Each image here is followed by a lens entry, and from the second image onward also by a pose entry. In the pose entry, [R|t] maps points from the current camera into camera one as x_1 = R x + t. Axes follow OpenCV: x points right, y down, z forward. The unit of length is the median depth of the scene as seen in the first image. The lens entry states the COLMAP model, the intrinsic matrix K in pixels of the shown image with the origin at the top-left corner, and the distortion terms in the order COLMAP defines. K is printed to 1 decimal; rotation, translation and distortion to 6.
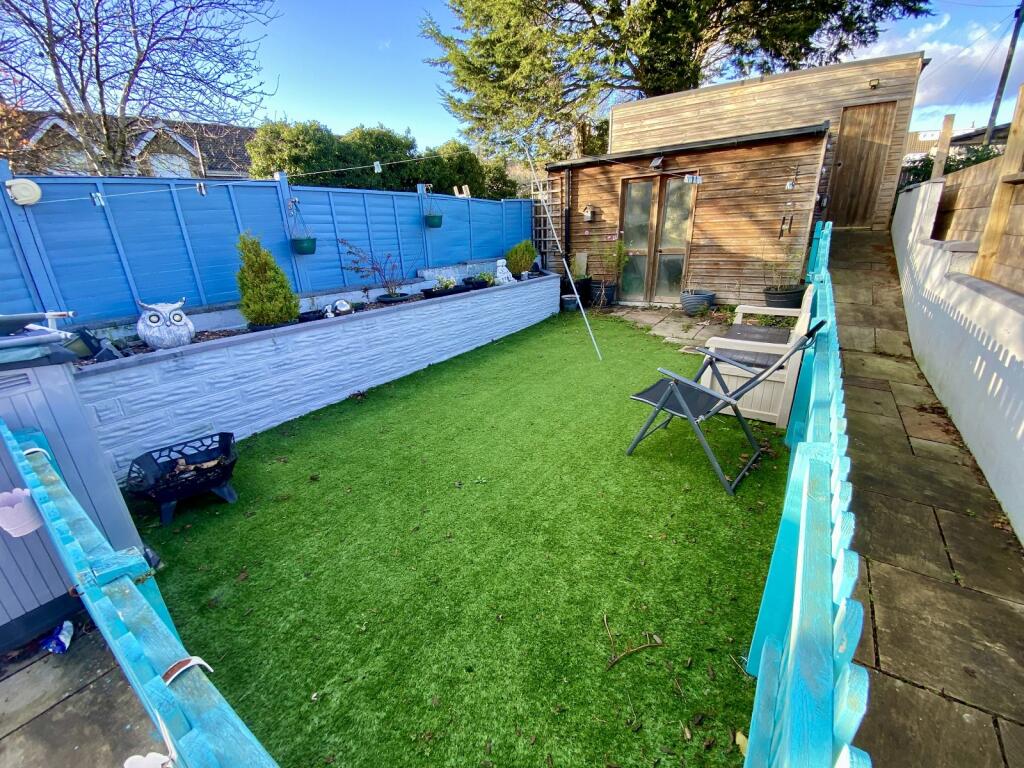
lens RADIAL K [[420.9, 0, 517.6], [0, 420.9, 382.5], [0, 0, 1]] dist [-0.014124, -0.001291]
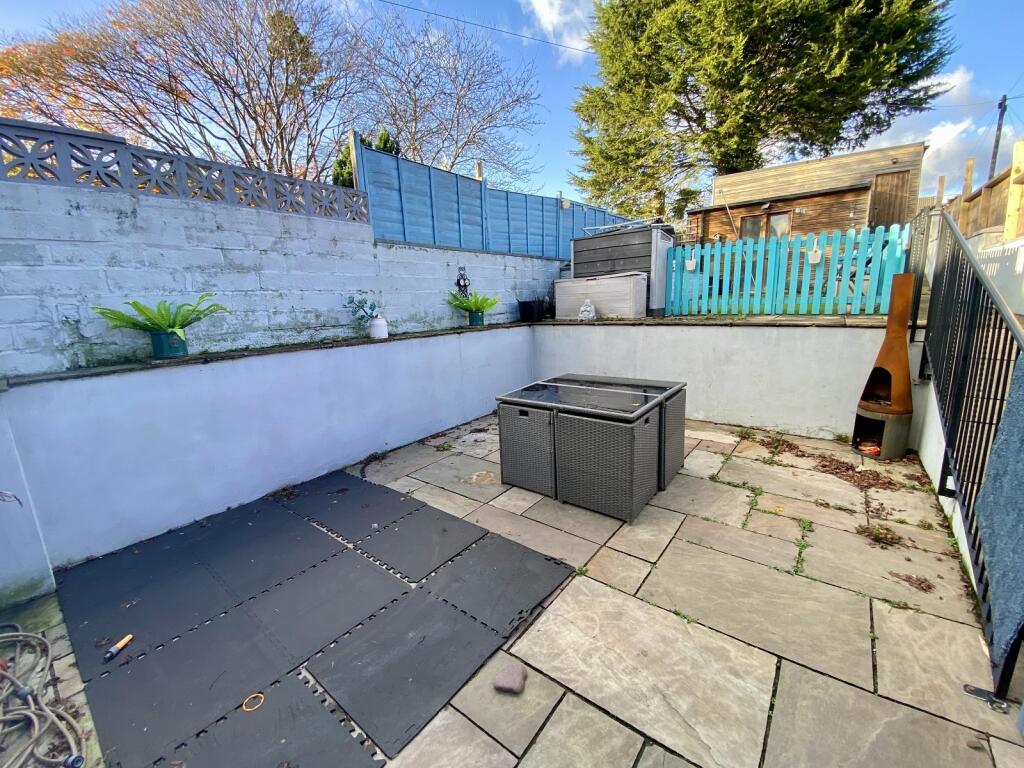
lens RADIAL K [[420.9, 0, 507.4], [0, 420.9, 383.7], [0, 0, 1]] dist [-0.014124, -0.001291]
pose [[0.997426, 0.012515, -0.070598, -0.434865], [-0.022645, 0.989235, -0.144570, 0.340135], [0.068028, 0.145797, 0.986973, -0.478062]]
